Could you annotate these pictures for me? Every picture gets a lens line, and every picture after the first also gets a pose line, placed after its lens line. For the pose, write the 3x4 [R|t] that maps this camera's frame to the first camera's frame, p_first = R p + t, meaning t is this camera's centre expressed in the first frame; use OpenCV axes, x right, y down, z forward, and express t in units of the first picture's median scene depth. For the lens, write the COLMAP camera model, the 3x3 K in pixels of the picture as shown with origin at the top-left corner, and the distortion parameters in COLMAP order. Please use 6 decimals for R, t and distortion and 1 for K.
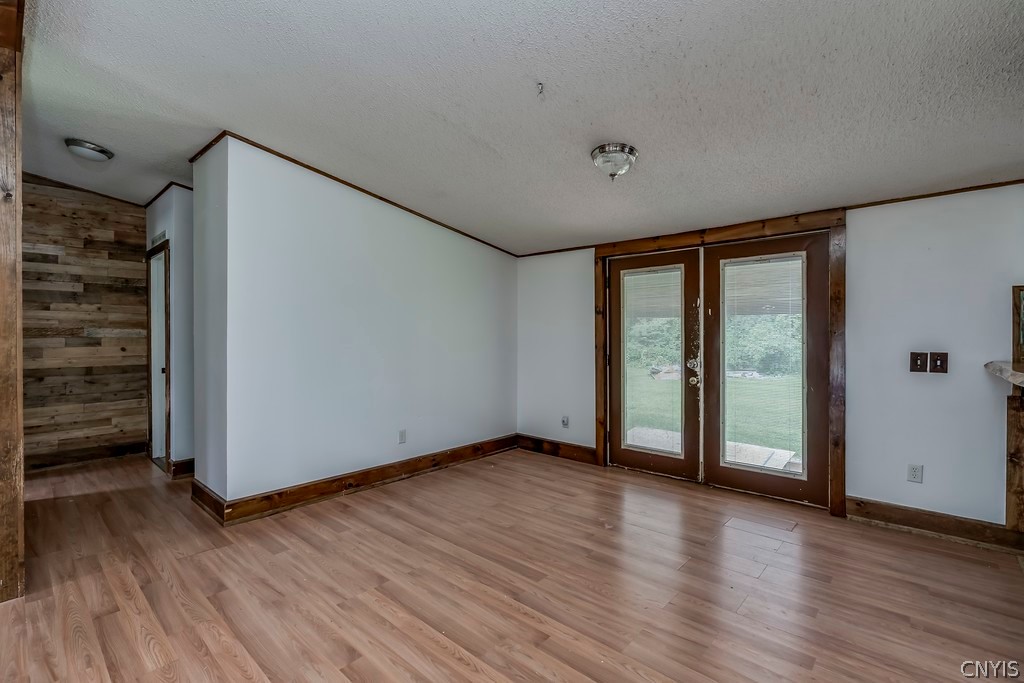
lens RADIAL K [[483.5, 0, 518.6], [0, 483.5, 339.2], [0, 0, 1]] dist [-0.007882, 0.001844]
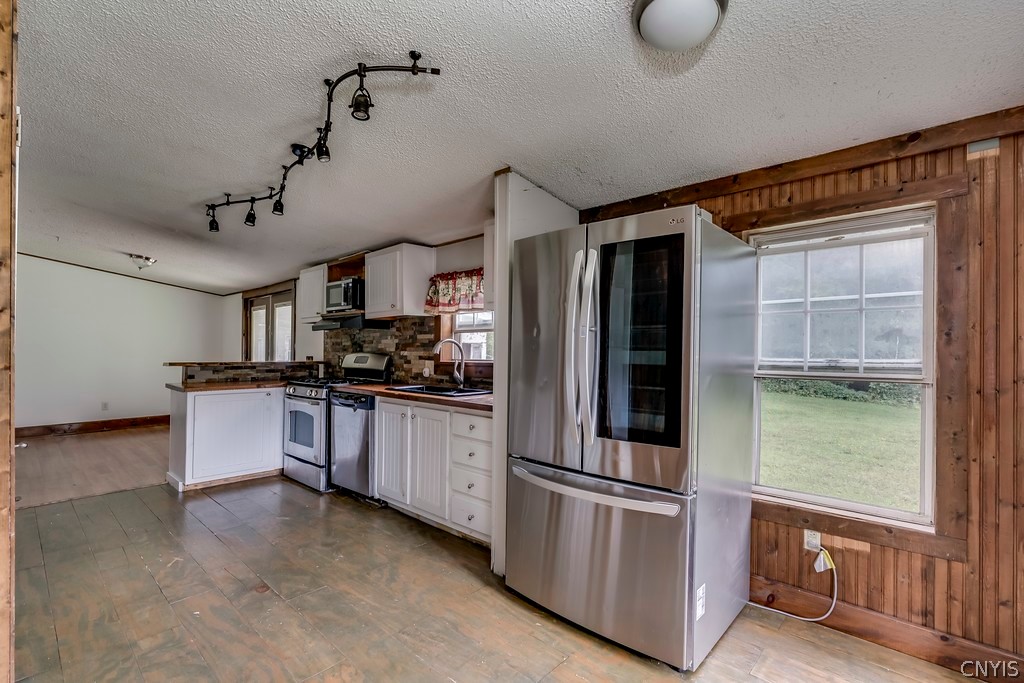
lens RADIAL K [[483.5, 0, 514.6], [0, 483.5, 342.9], [0, 0, 1]] dist [-0.007882, 0.001844]
pose [[0.999845, 0.003358, -0.017255, 1.285414], [-0.003610, 0.999887, -0.014574, -0.000280], [0.017204, 0.014634, 0.999745, -0.703912]]
